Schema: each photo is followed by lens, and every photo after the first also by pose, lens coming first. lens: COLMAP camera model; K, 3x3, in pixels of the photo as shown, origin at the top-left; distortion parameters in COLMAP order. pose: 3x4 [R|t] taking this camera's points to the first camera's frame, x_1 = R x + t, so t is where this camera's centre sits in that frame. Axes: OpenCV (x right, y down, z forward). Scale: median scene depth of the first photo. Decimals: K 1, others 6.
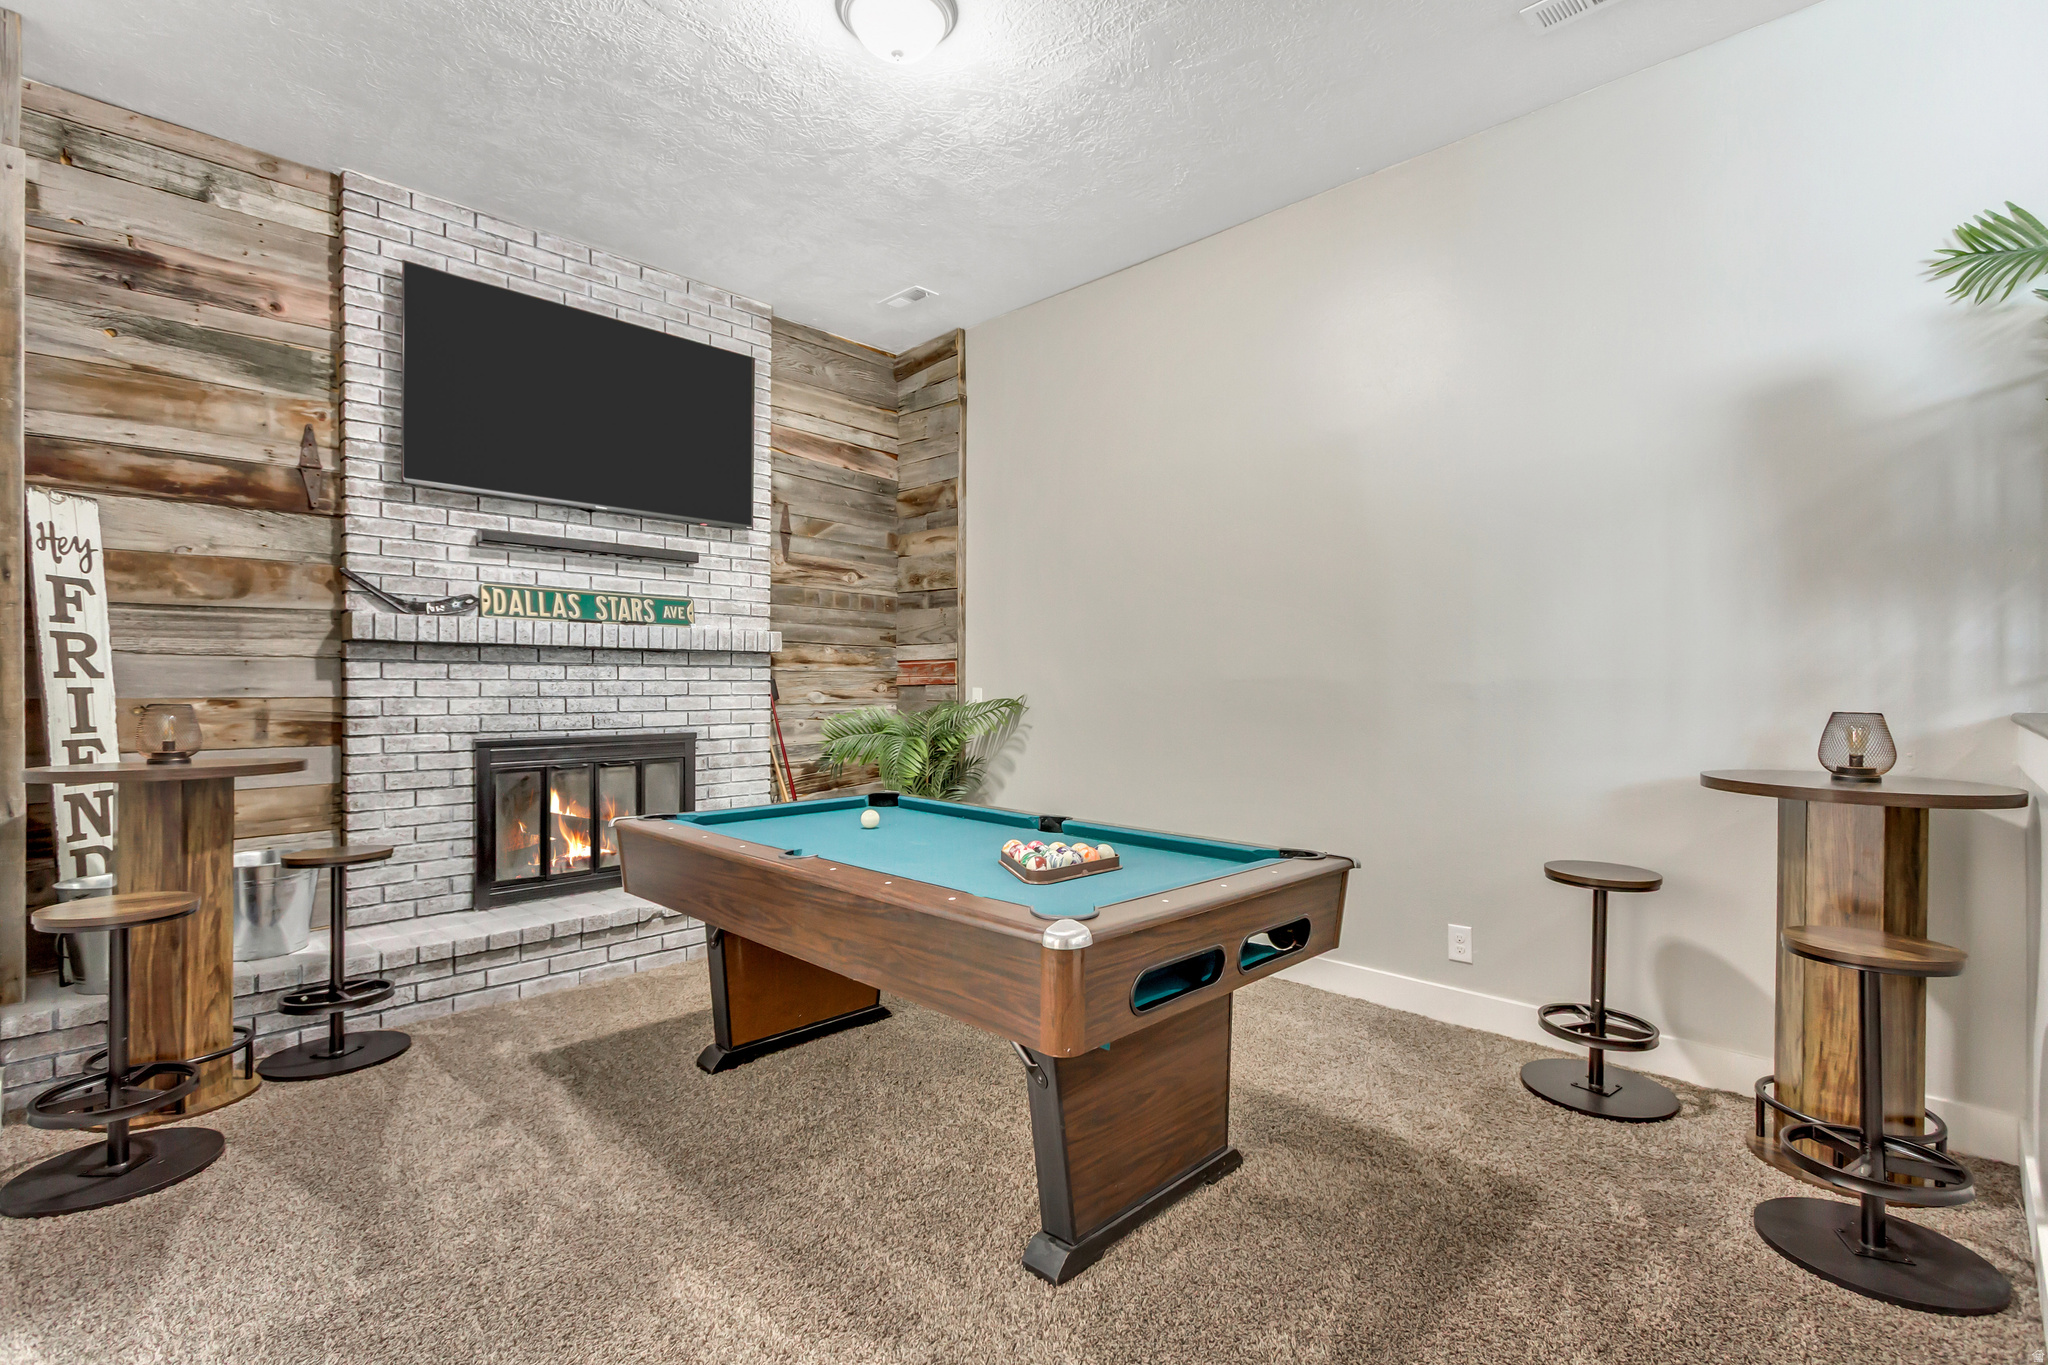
lens RADIAL K [[948.0, 0, 1020.4], [0, 948.0, 688.4], [0, 0, 1]] dist [0.004772, 0.000391]
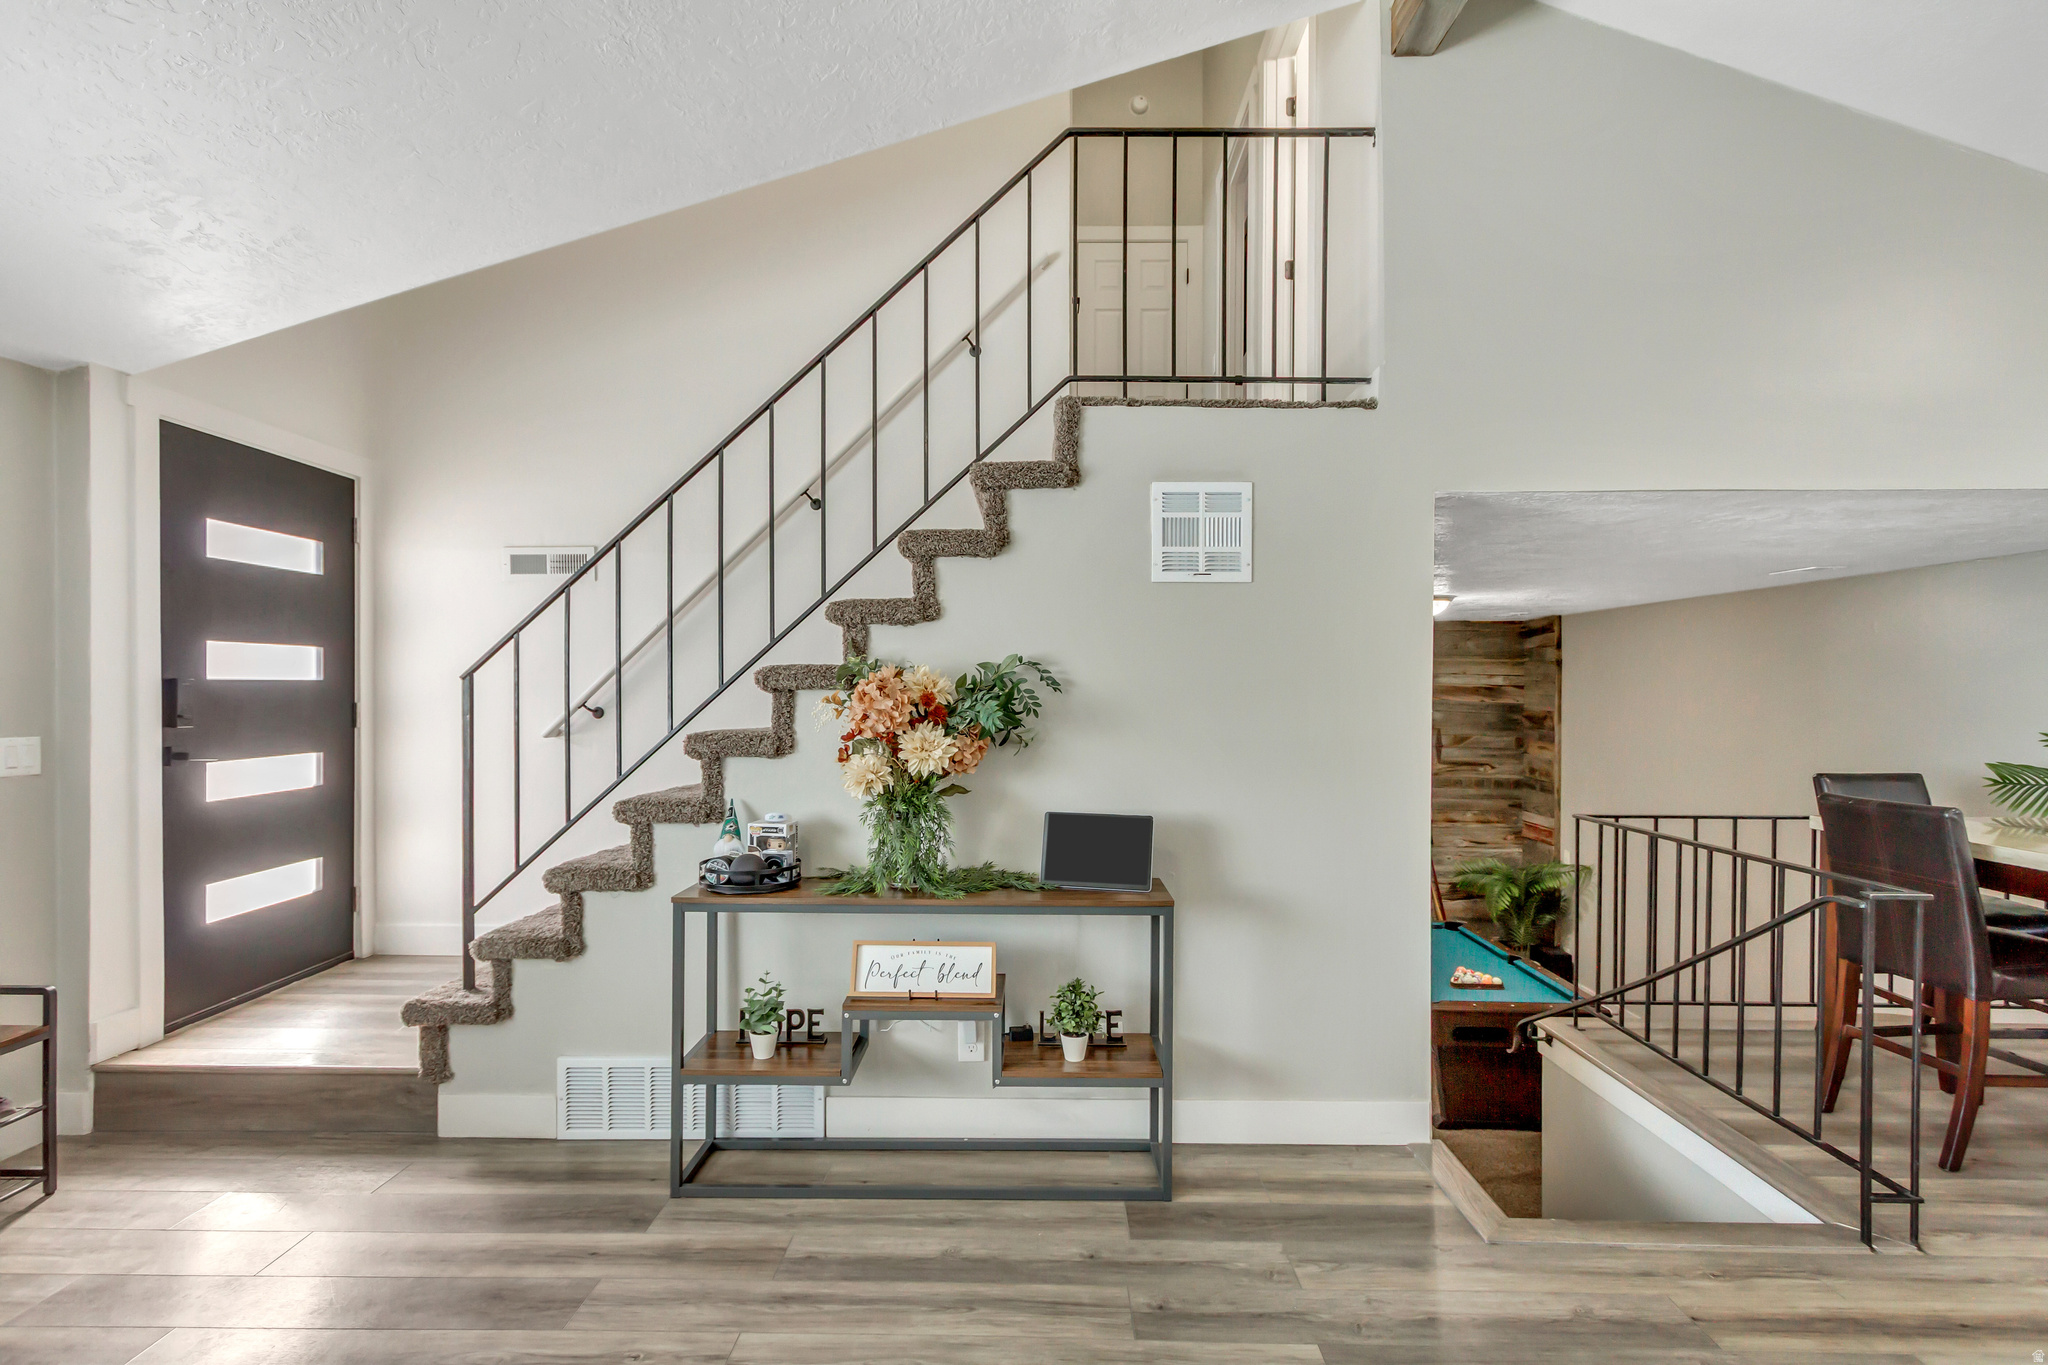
lens RADIAL K [[948.0, 0, 1020.4], [0, 948.0, 688.4], [0, 0, 1]] dist [0.004772, 0.000391]
pose [[0.687518, 0.004197, -0.726155, 0.457059], [-0.006218, 0.999981, -0.000108, -0.254759], [0.726141, 0.004590, 0.687531, -0.692408]]
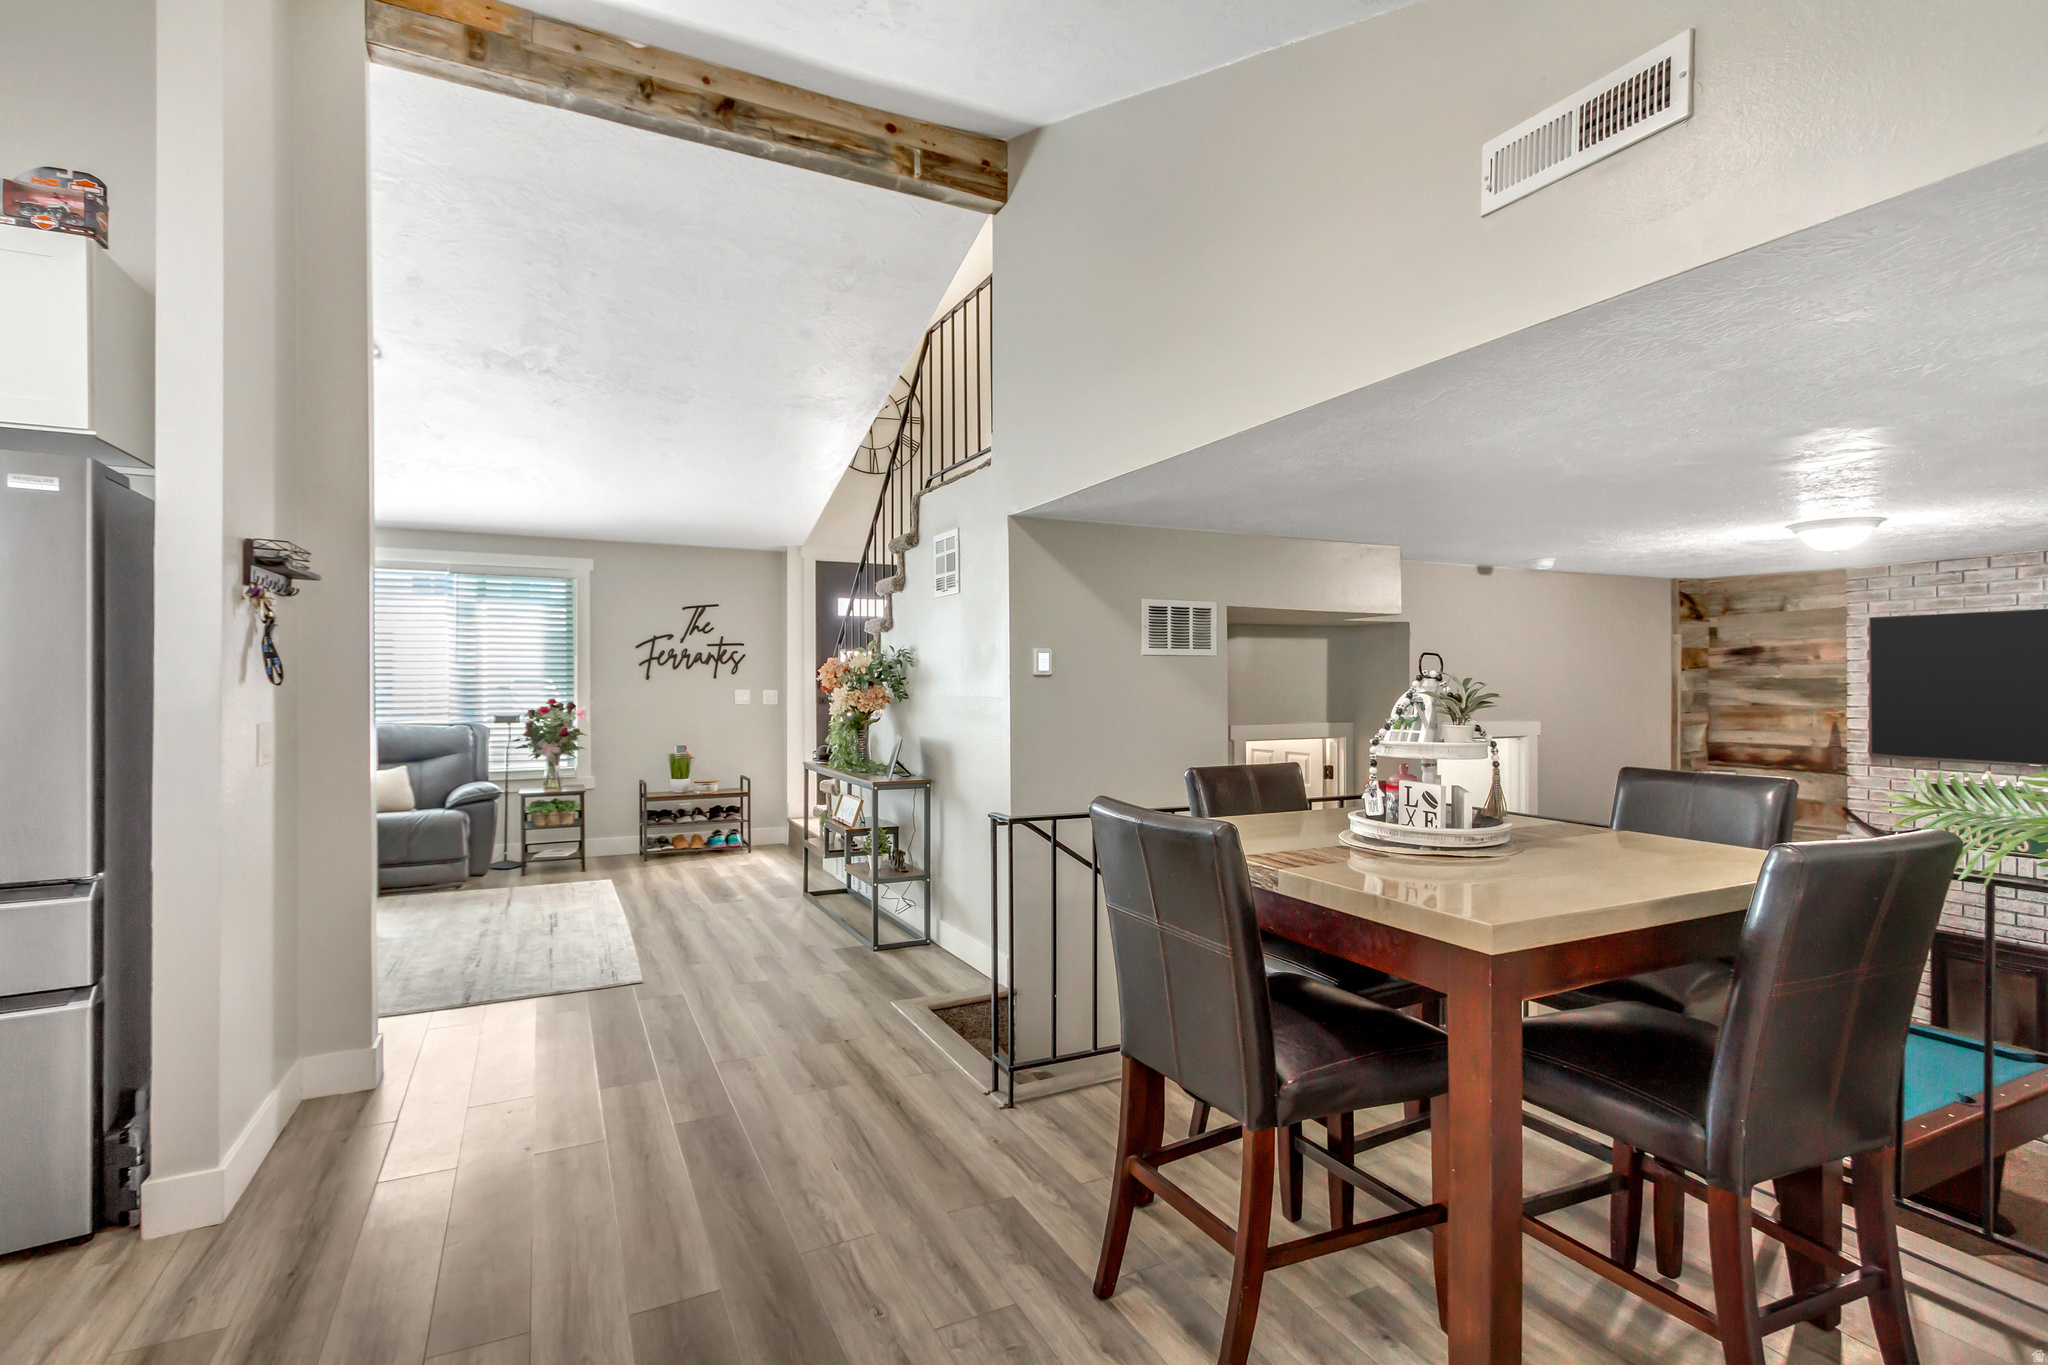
lens RADIAL K [[965.8, 0, 1023.4], [0, 965.8, 677.2], [0, 0, 1]] dist [0.002167, -0.000515]
pose [[-0.326915, -0.009637, -0.945005, 0.953245], [-0.005058, 0.999952, -0.008447, -0.232566], [0.945040, 0.002018, -0.326948, 0.132225]]
